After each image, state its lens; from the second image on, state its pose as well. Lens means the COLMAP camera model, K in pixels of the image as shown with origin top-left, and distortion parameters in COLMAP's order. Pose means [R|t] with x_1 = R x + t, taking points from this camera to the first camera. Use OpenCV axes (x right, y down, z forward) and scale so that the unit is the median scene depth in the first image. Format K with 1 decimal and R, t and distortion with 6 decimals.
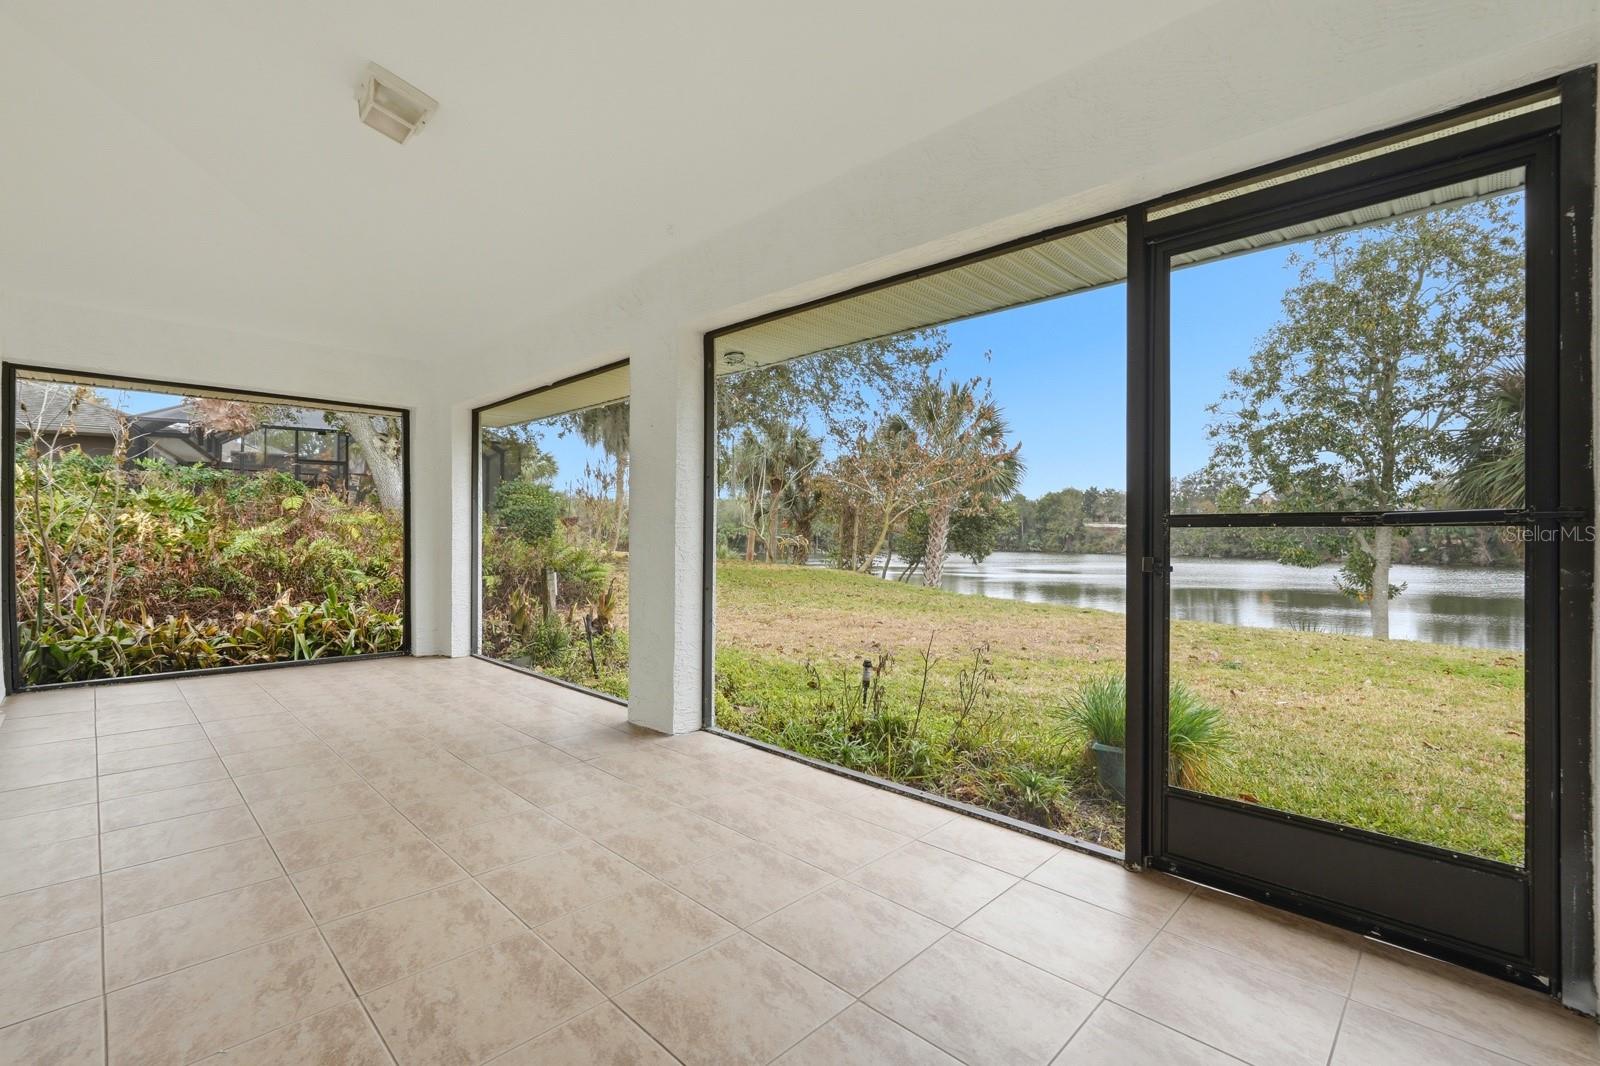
lens RADIAL K [[708.4, 0, 803.0], [0, 708.4, 526.8], [0, 0, 1]] dist [0.002562, 0.000632]
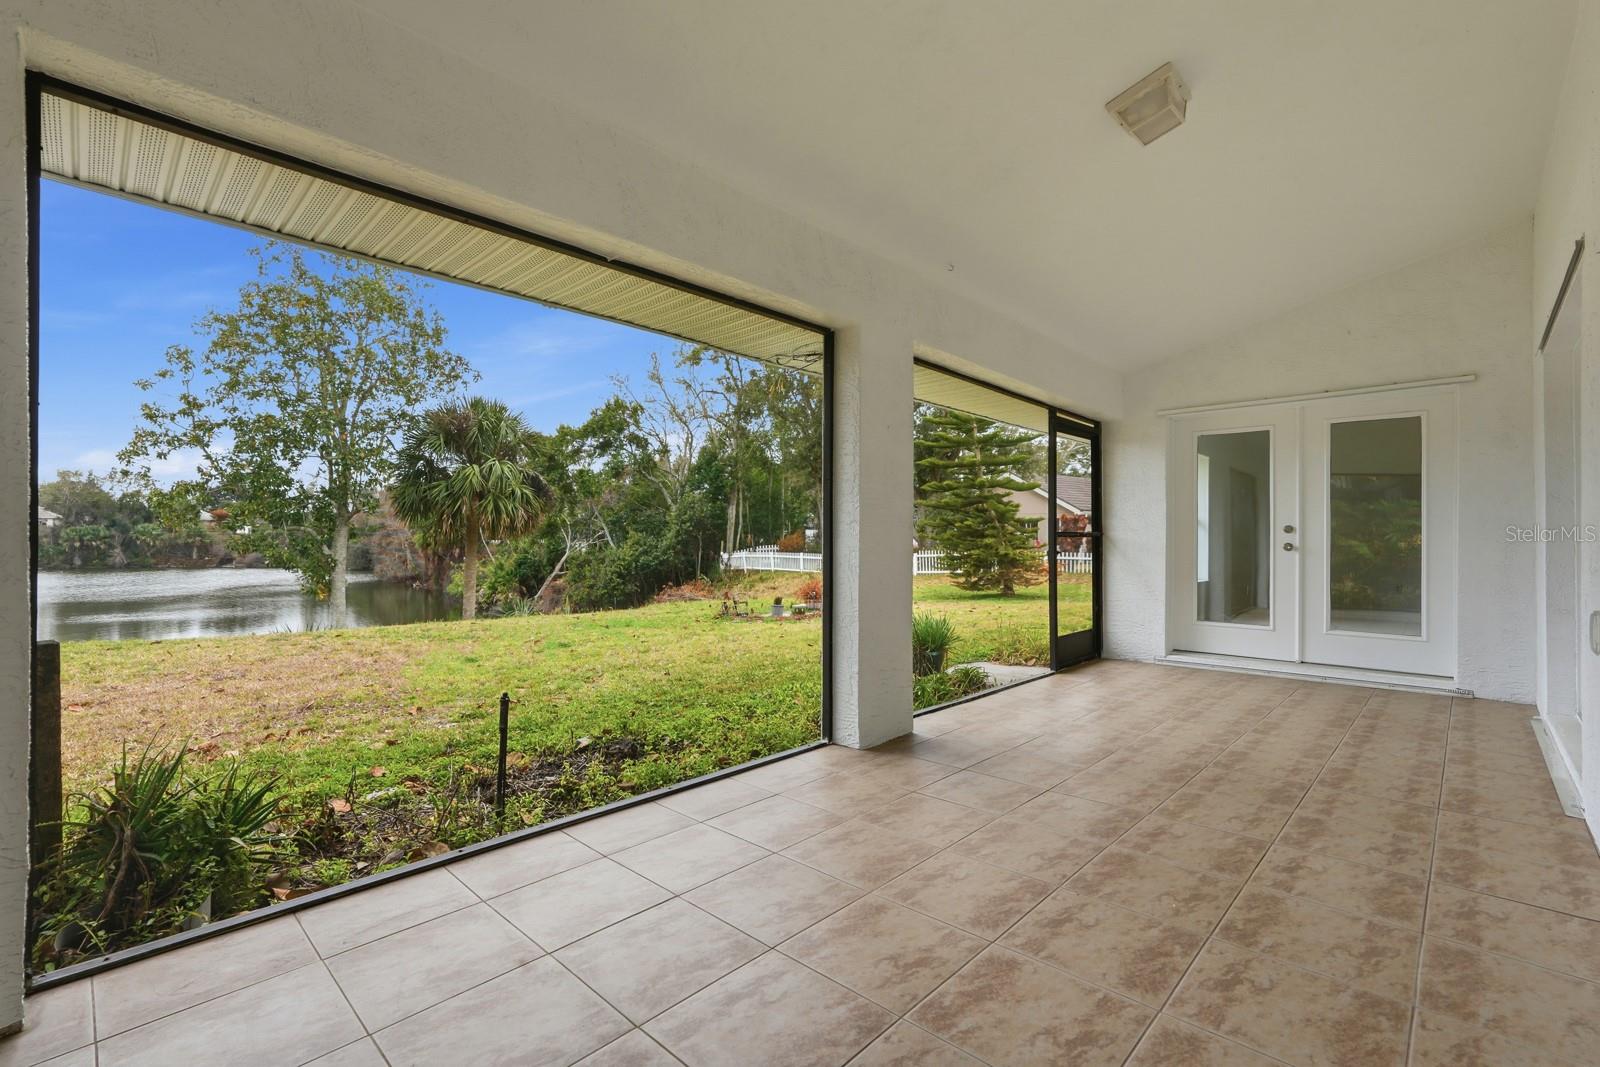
lens RADIAL K [[713.2, 0, 802.1], [0, 713.2, 538.2], [0, 0, 1]] dist [-0.001827, 0.005034]
pose [[0.005544, -0.006921, 0.999961, -0.252813], [-0.006668, 0.999954, 0.006958, 0.000327], [-0.999962, -0.006706, 0.005497, 0.236655]]
